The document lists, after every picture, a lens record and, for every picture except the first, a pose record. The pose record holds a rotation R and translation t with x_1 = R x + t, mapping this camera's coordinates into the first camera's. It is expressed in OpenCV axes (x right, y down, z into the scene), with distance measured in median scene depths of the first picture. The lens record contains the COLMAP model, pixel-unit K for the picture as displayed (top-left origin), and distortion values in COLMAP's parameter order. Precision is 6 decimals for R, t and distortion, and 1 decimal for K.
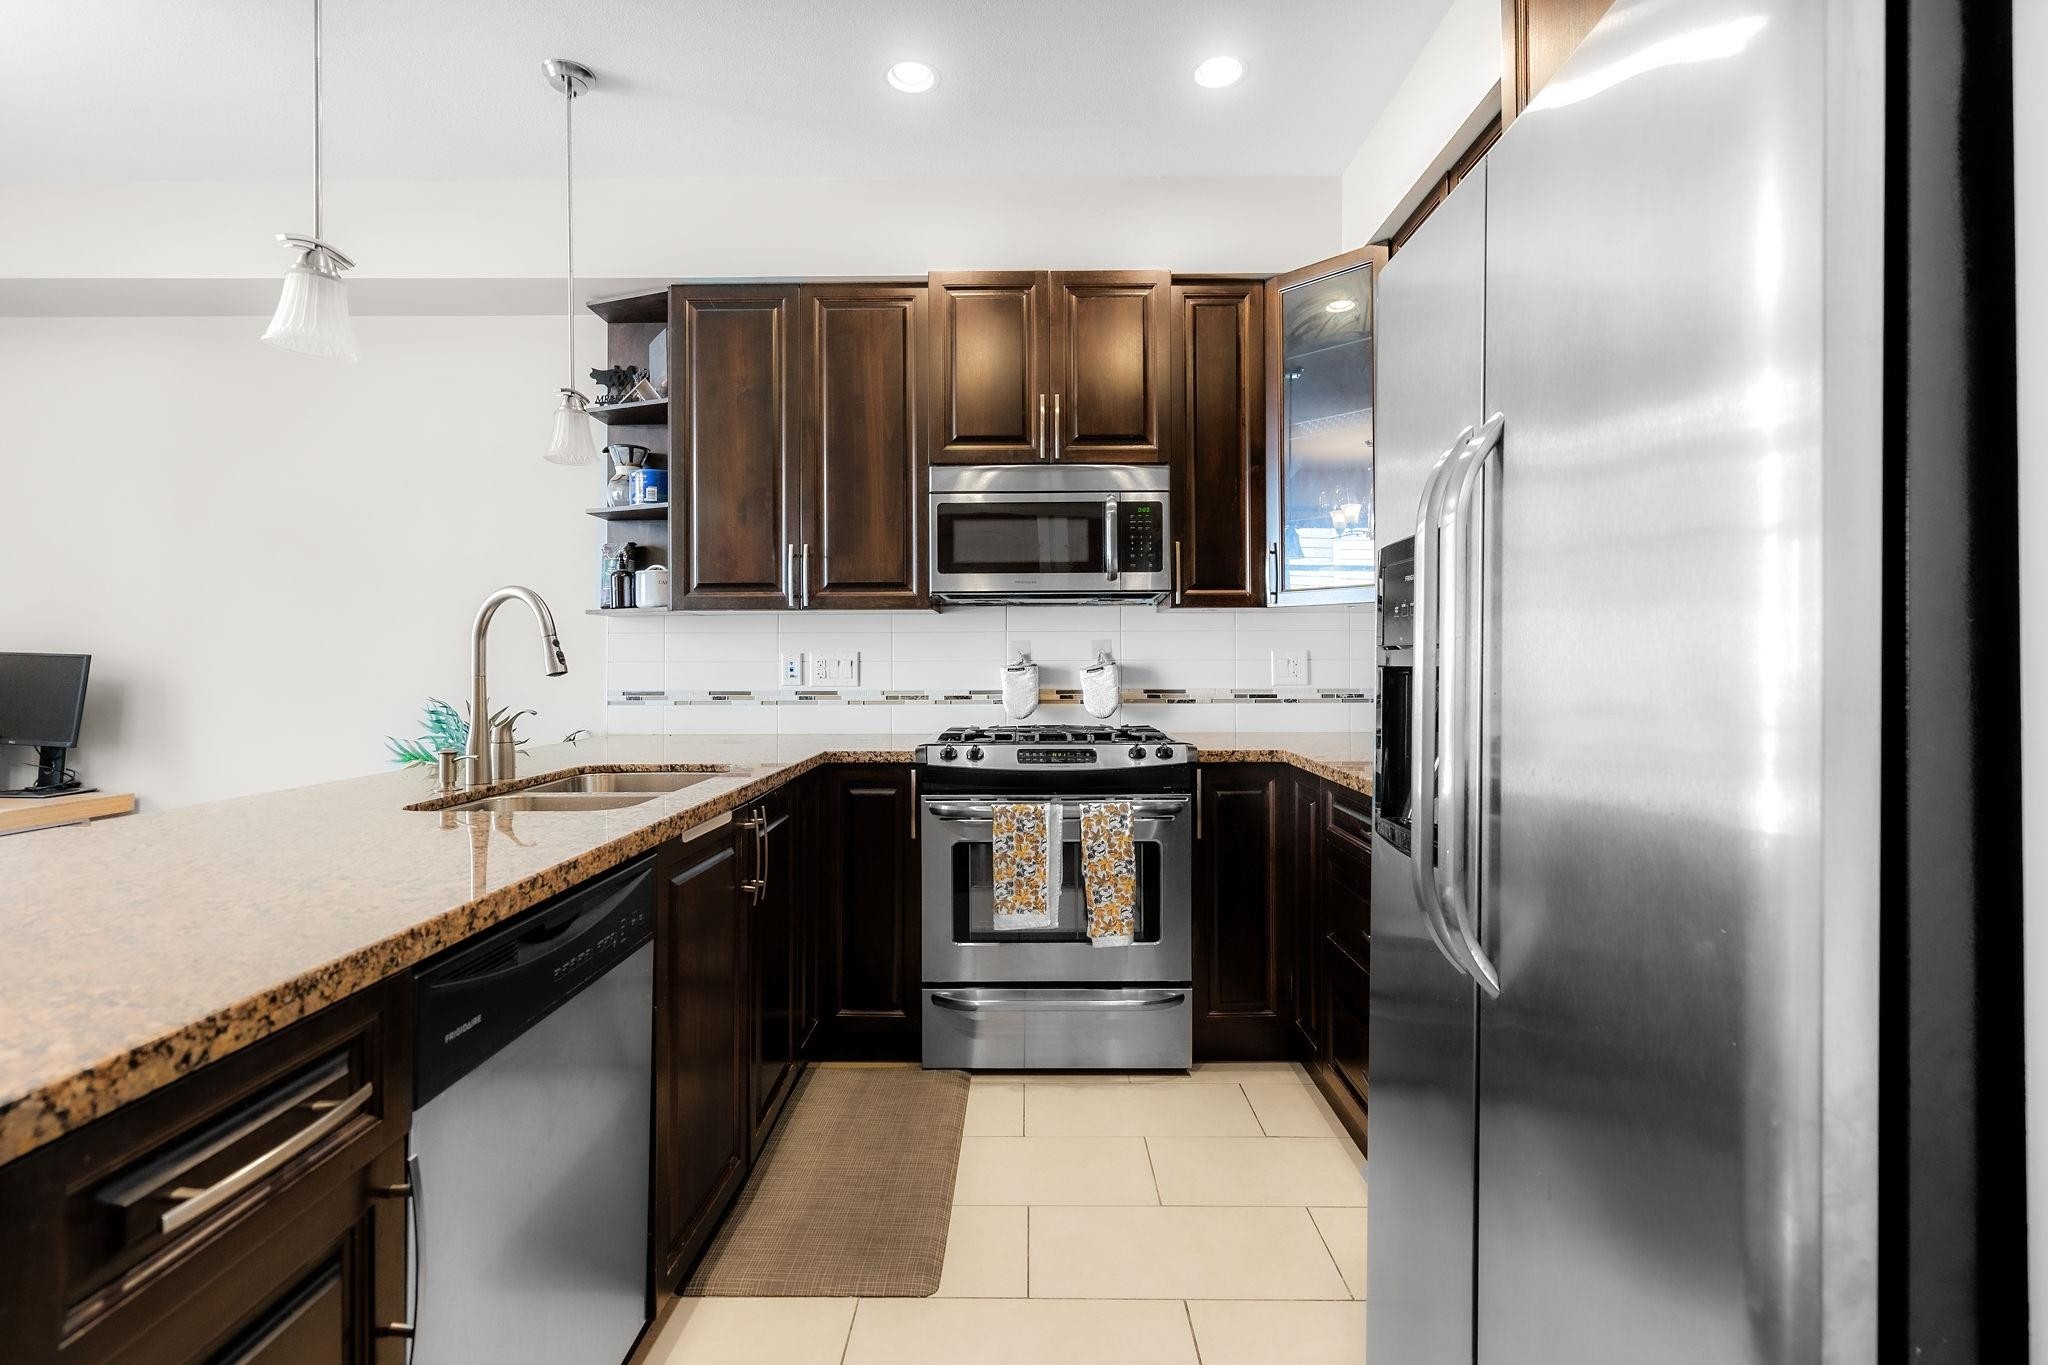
lens RADIAL K [[936.2, 0, 1030.3], [0, 936.2, 661.3], [0, 0, 1]] dist [-0.013269, 0.003917]
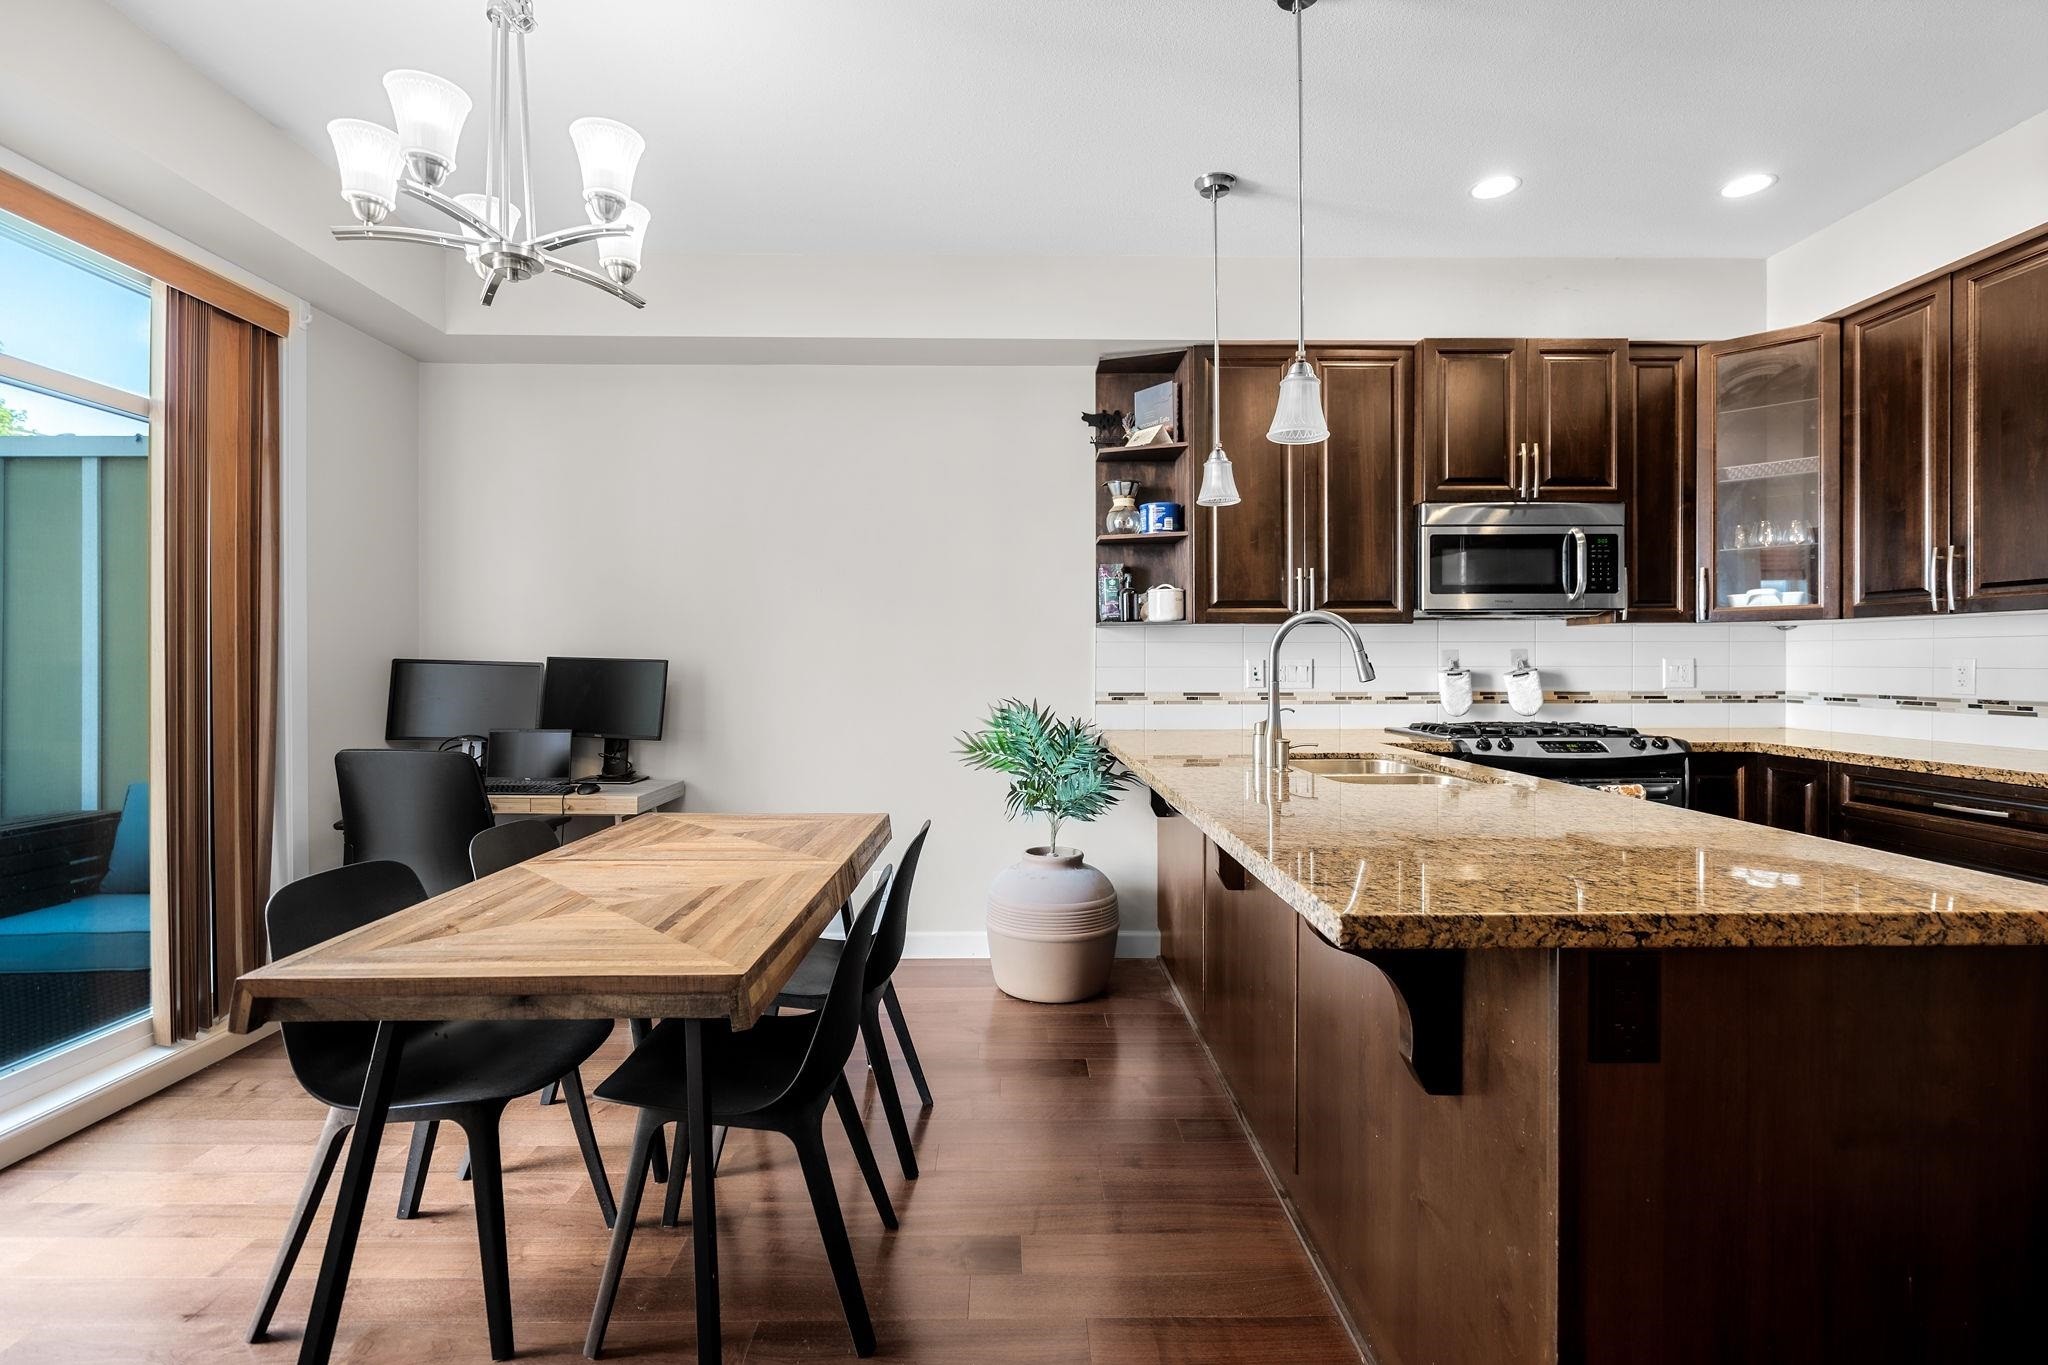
lens RADIAL K [[936.2, 0, 1017.9], [0, 936.2, 665.9], [0, 0, 1]] dist [-0.013269, 0.003917]
pose [[0.999989, 0.001861, 0.004317, -0.610135], [-0.001885, 0.999983, 0.005511, -0.007576], [-0.004307, -0.005519, 0.999975, -0.174008]]
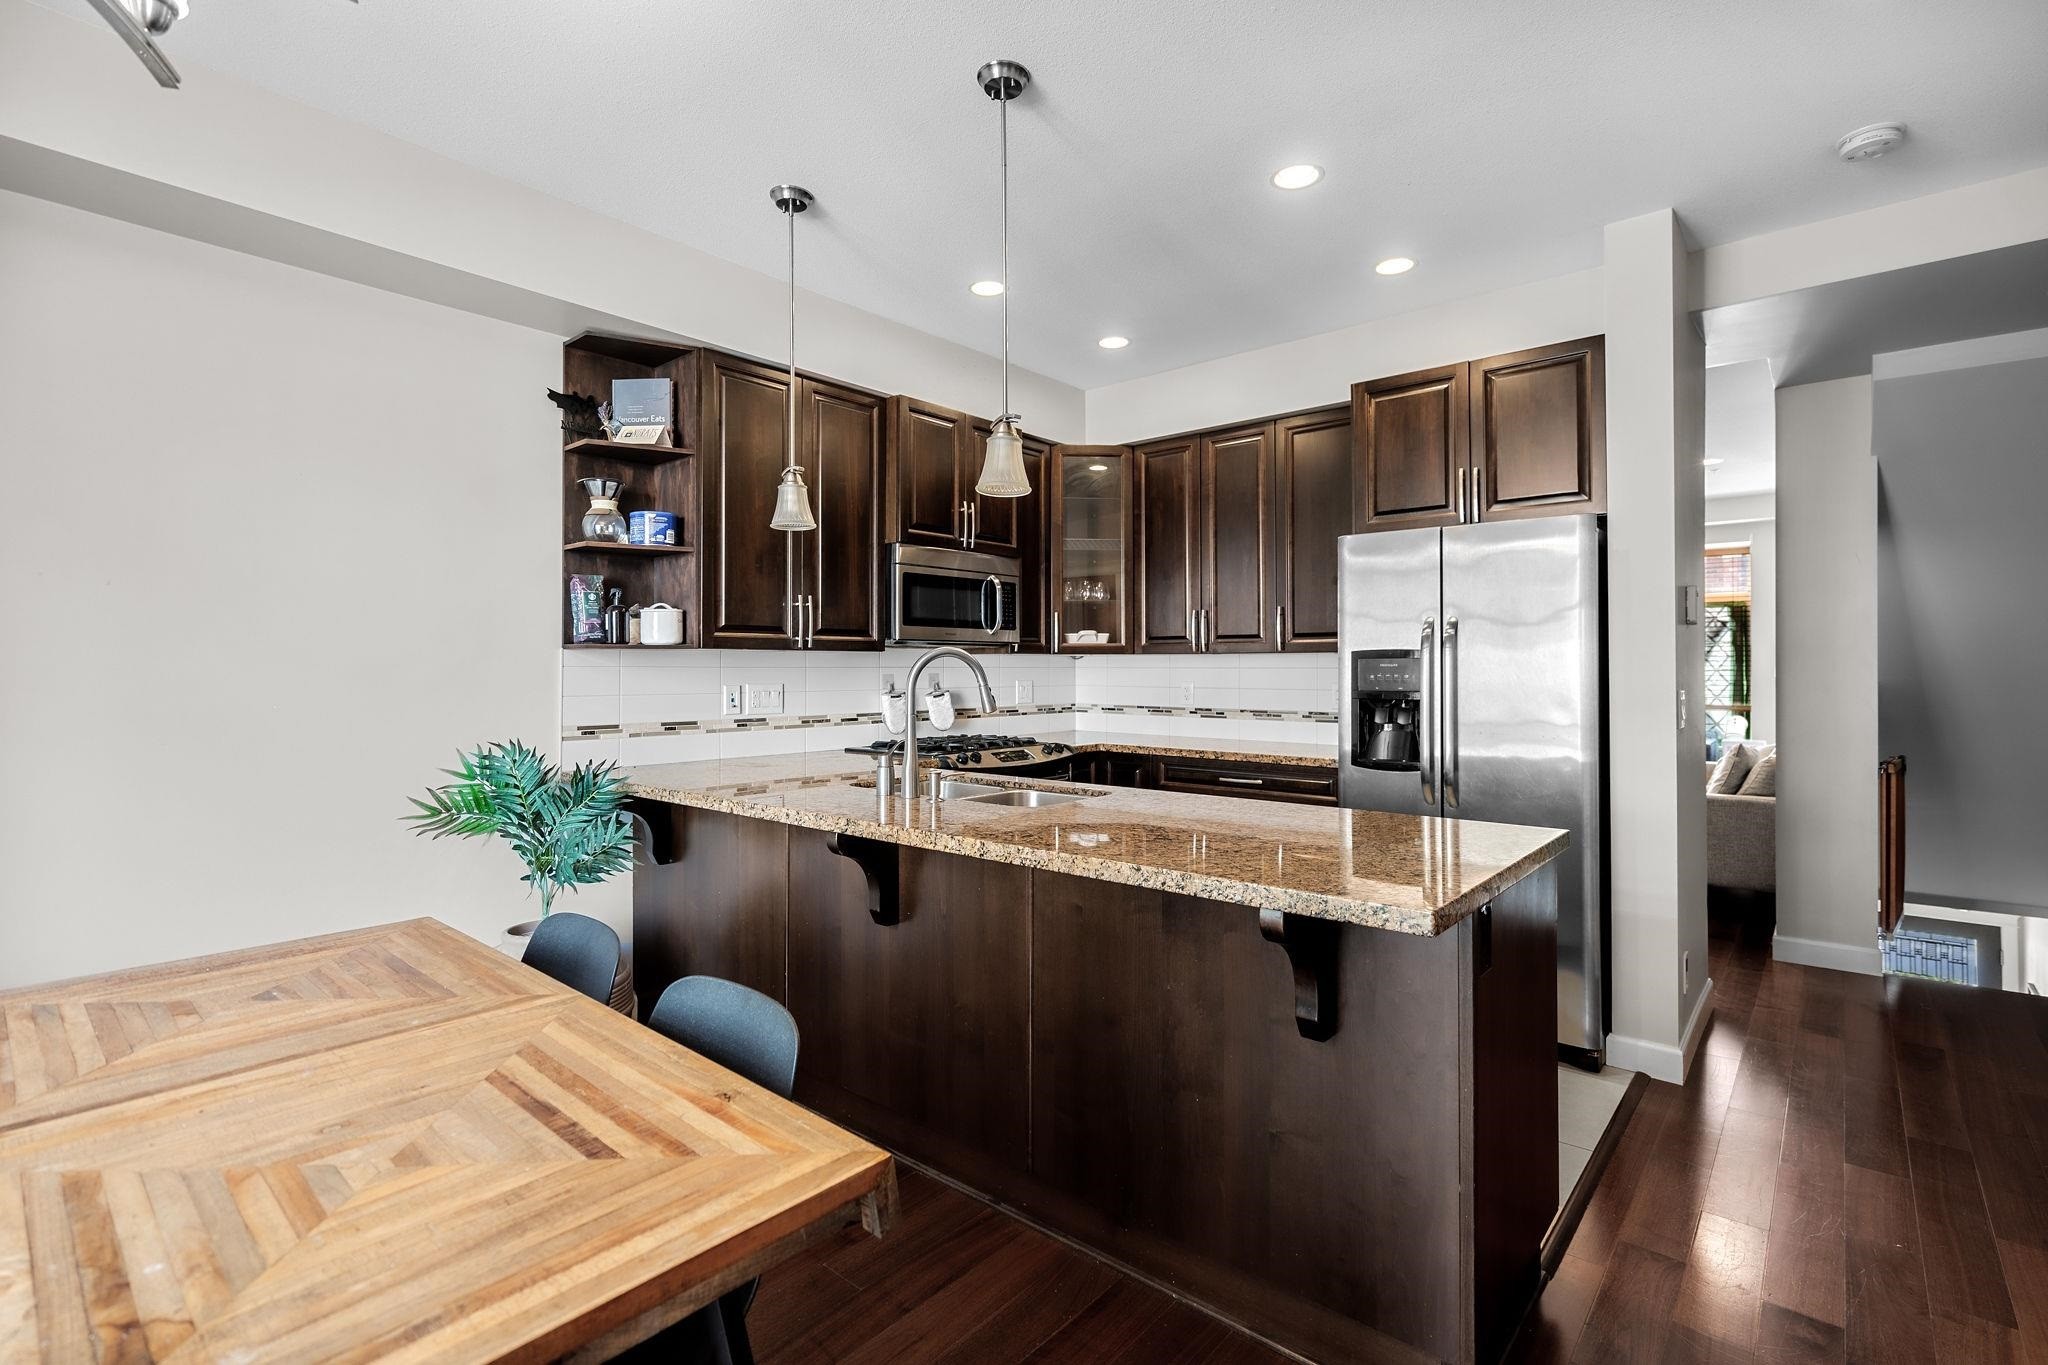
lens RADIAL K [[936.2, 0, 1015.2], [0, 936.2, 657.1], [0, 0, 1]] dist [-0.013269, 0.003917]
pose [[0.662376, 0.013067, 0.749057, -0.952259], [-0.002213, 0.999878, -0.015485, -0.028543], [-0.749168, 0.008600, 0.662324, 0.013706]]
